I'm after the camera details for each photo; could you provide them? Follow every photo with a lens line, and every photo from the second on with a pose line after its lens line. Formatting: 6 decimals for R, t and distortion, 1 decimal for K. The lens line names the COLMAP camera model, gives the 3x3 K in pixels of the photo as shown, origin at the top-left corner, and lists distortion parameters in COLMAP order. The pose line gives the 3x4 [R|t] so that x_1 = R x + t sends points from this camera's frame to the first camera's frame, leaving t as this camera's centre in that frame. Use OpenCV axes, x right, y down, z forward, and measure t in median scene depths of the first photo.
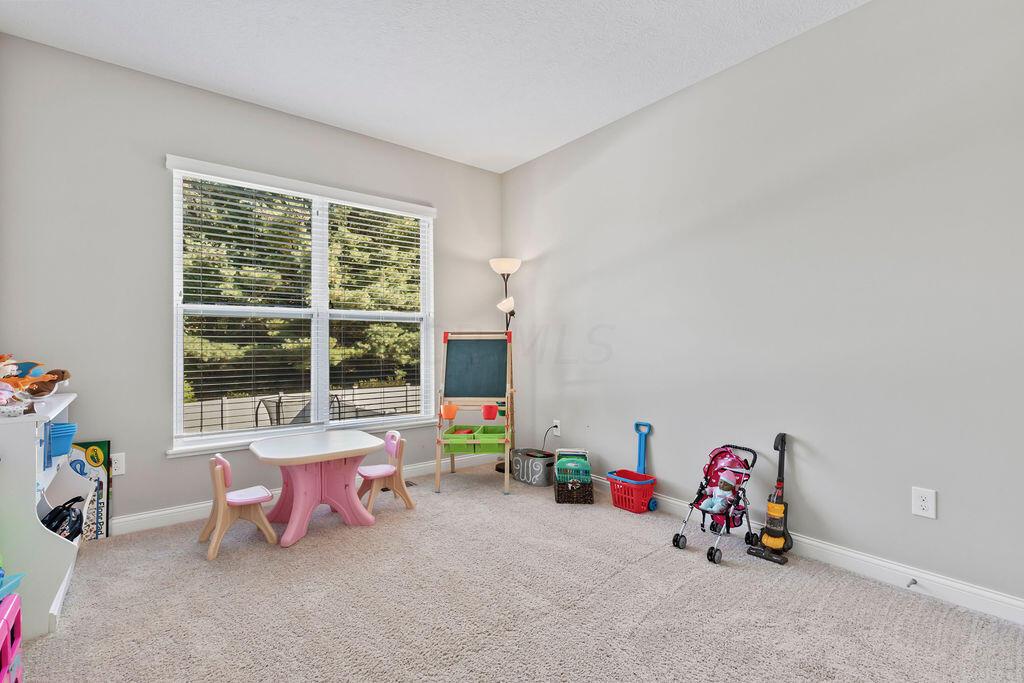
lens RADIAL K [[474.0, 0, 530.6], [0, 474.0, 342.5], [0, 0, 1]] dist [0.011471, -0.001640]
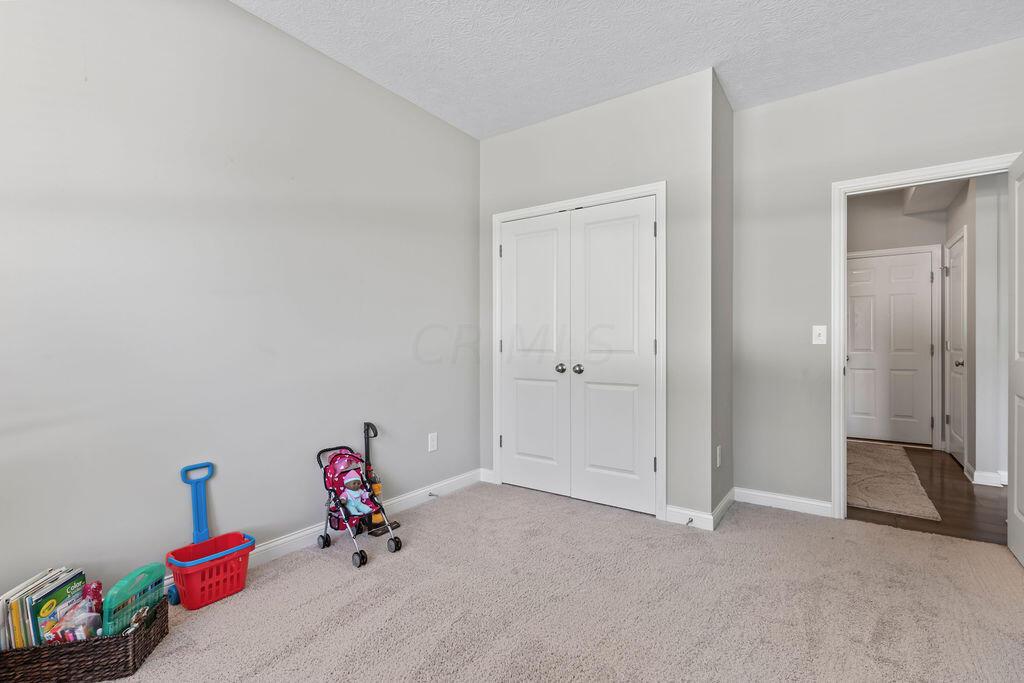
lens RADIAL K [[474.0, 0, 509.6], [0, 474.0, 344.6], [0, 0, 1]] dist [0.011471, -0.001640]
pose [[-0.247282, 0.001973, 0.968942, -0.621551], [0.007031, 0.999975, -0.000242, 0.008101], [-0.968918, 0.006753, -0.247290, 0.909684]]
